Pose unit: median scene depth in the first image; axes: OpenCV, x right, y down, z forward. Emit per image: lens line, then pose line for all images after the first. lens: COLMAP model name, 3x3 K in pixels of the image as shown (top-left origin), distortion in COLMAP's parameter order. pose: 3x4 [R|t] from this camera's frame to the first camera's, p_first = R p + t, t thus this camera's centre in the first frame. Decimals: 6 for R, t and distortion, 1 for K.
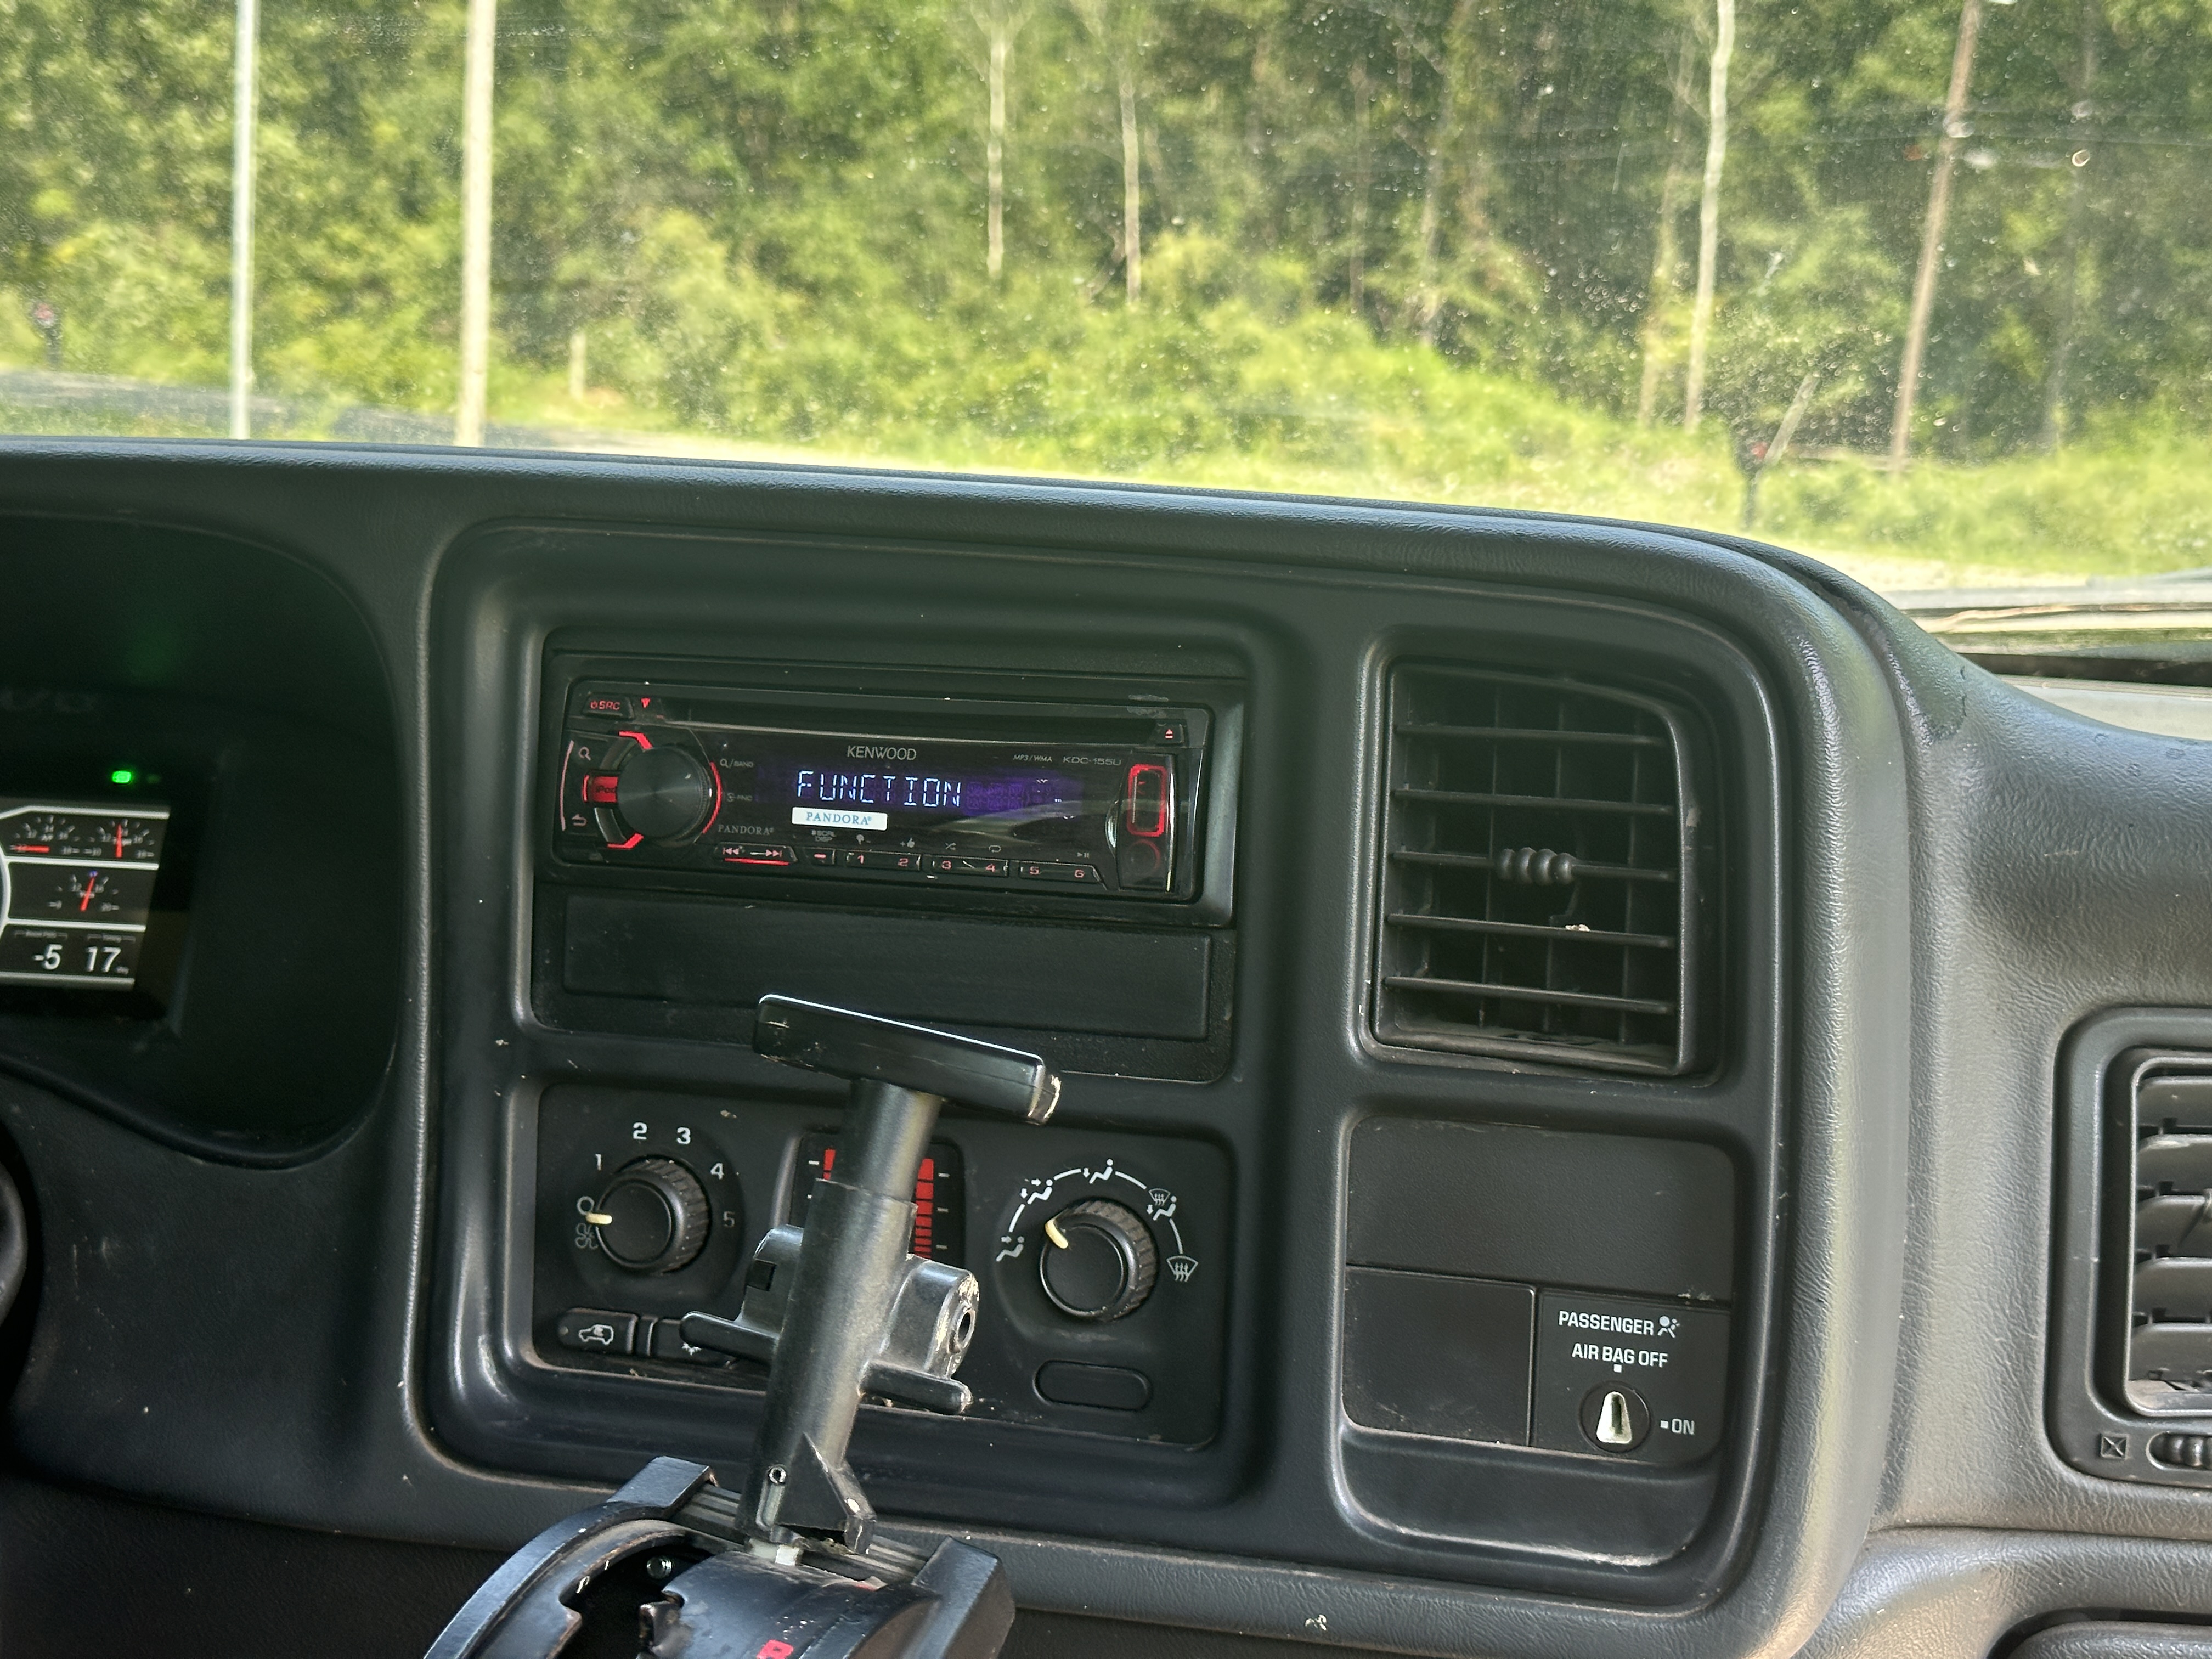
lens RADIAL K [[3100.8, 0, 1106.0], [0, 3100.8, 829.5], [0, 0, 1]] dist [0.204001, -0.378858]
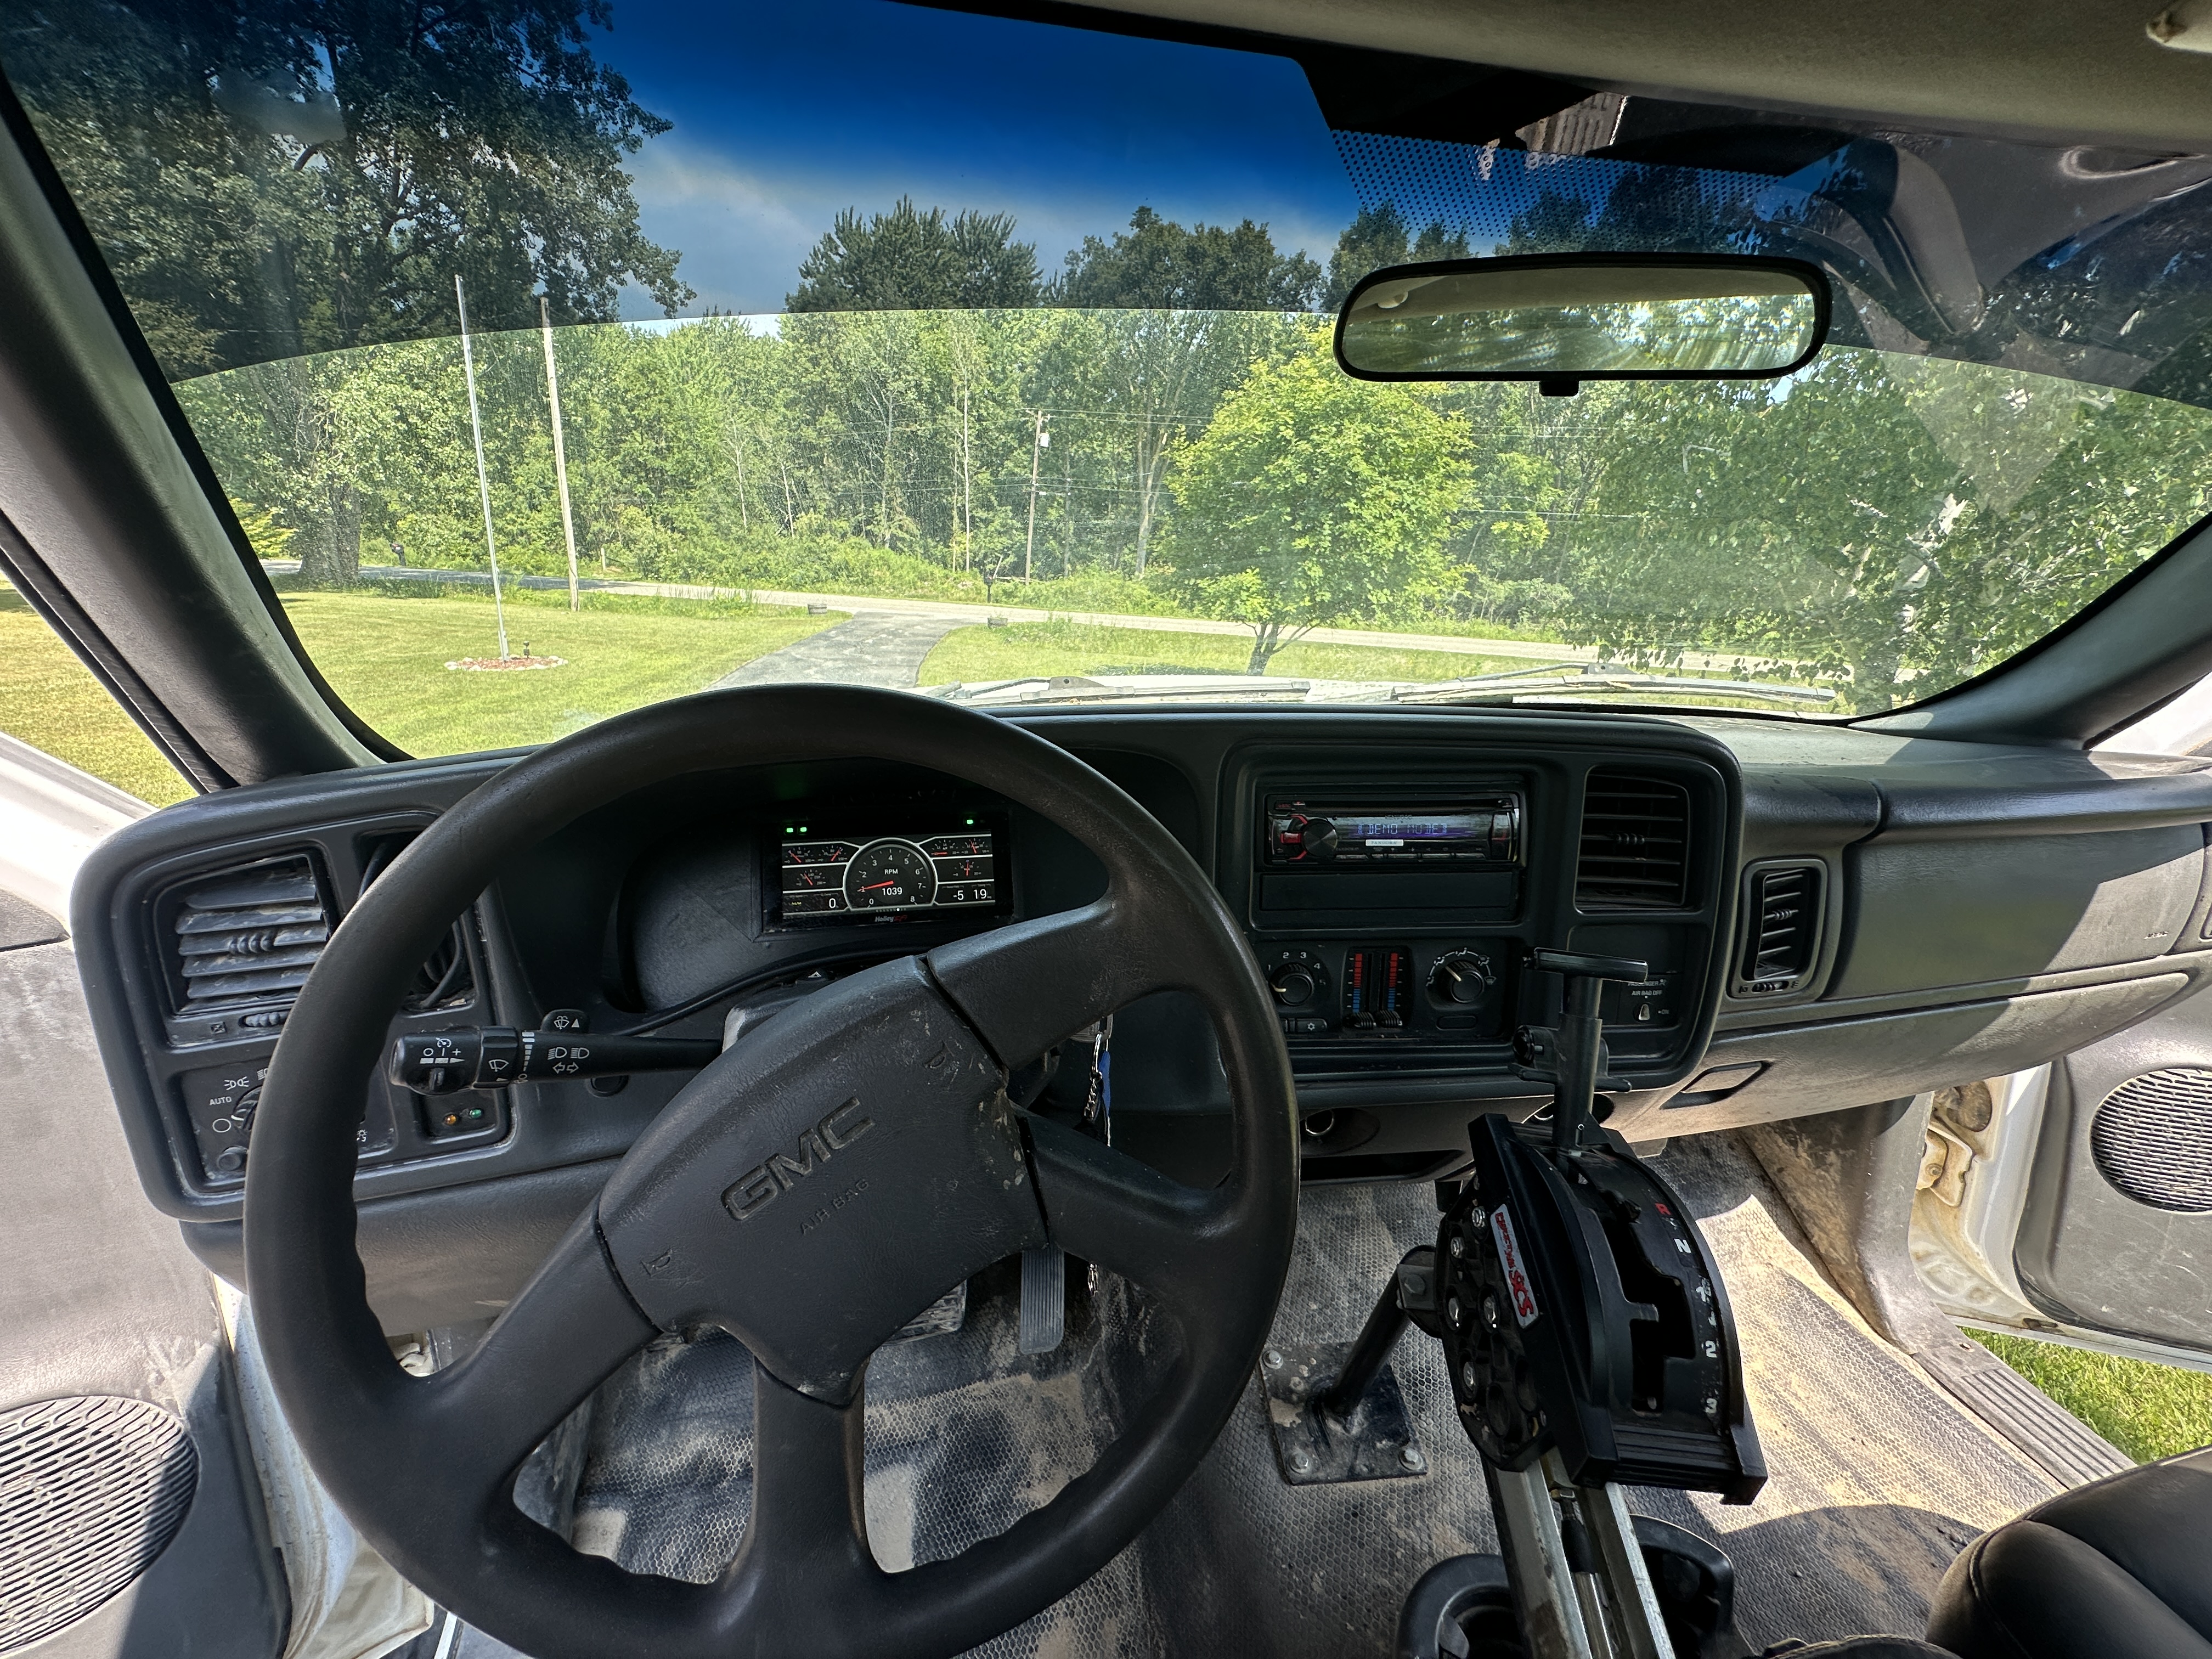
lens RADIAL K [[877.5, 0, 1106.0], [0, 877.5, 829.5], [0, 0, 1]] dist [-0.006941, 0.000697]
pose [[0.942713, -0.115532, 0.312960, -0.437114], [0.064484, 0.983532, 0.168836, -0.126250], [-0.327313, -0.138983, 0.934639, 0.290310]]
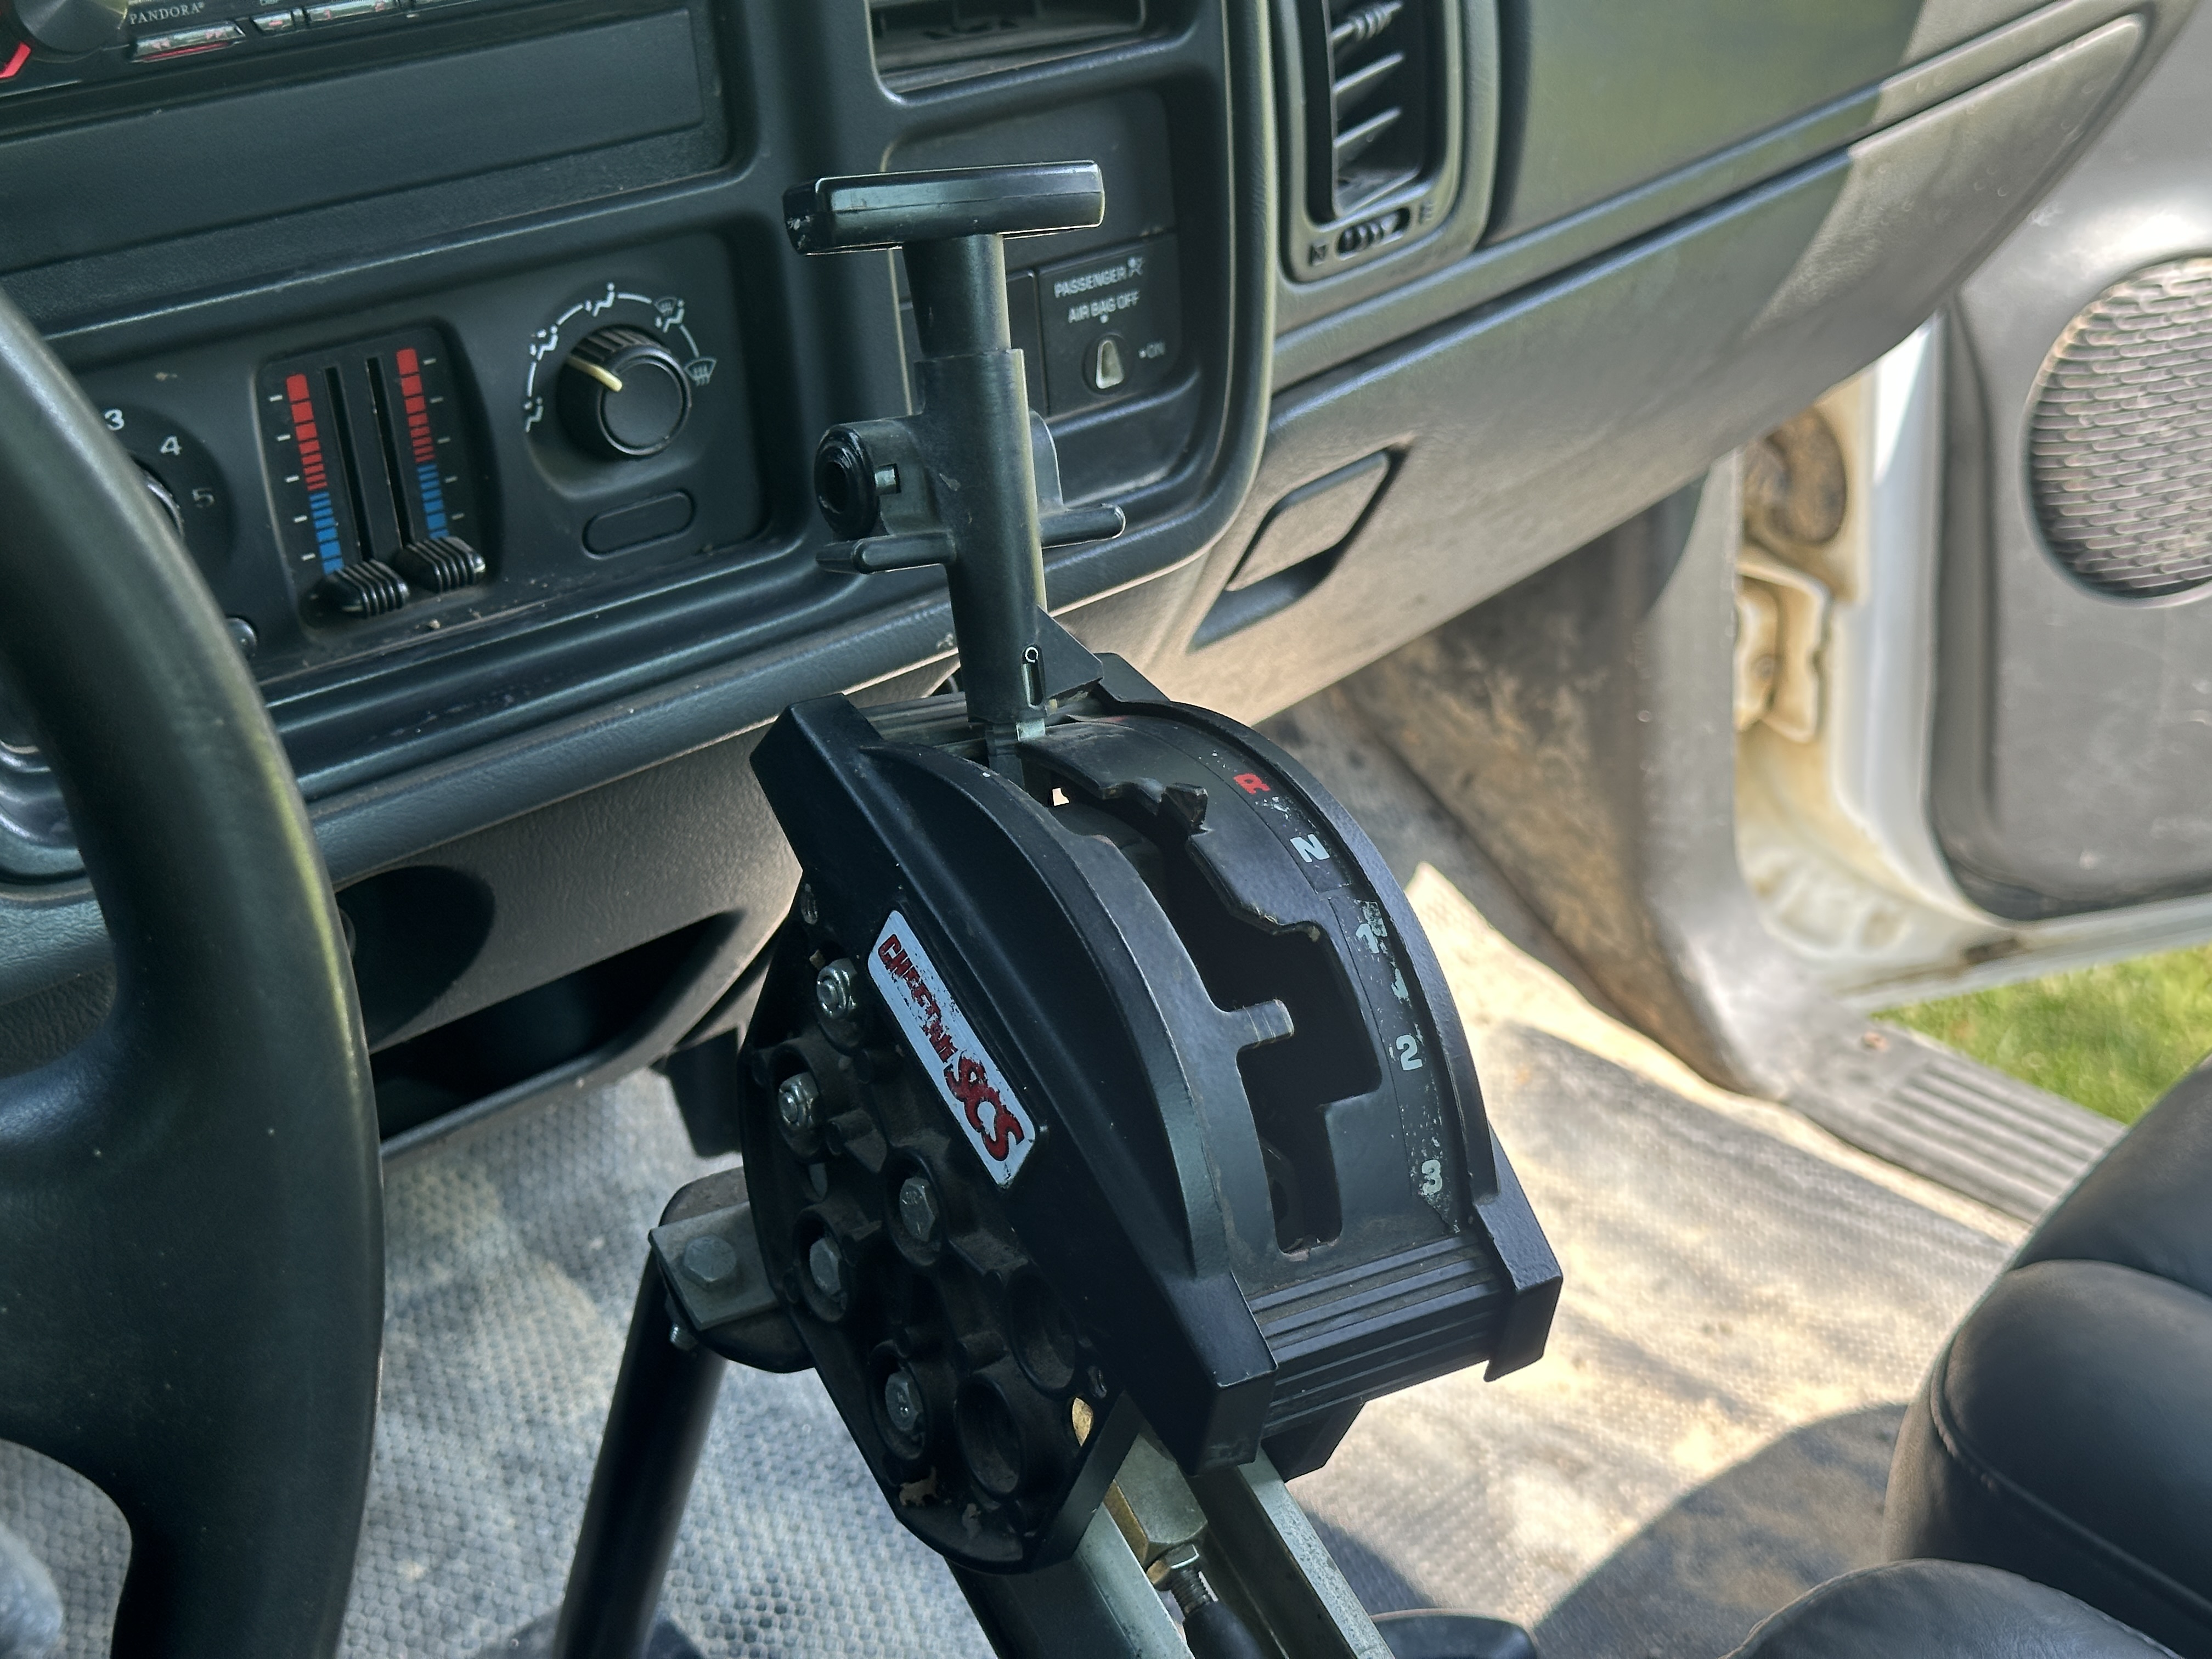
lens RADIAL K [[3100.8, 0, 1106.0], [0, 3100.8, 829.5], [0, 0, 1]] dist [0.204001, -0.378858]
pose [[0.576718, -0.425016, 0.697680, -0.495576], [0.137663, 0.892360, 0.429817, -0.100294], [-0.805261, -0.151838, 0.573149, 0.260742]]
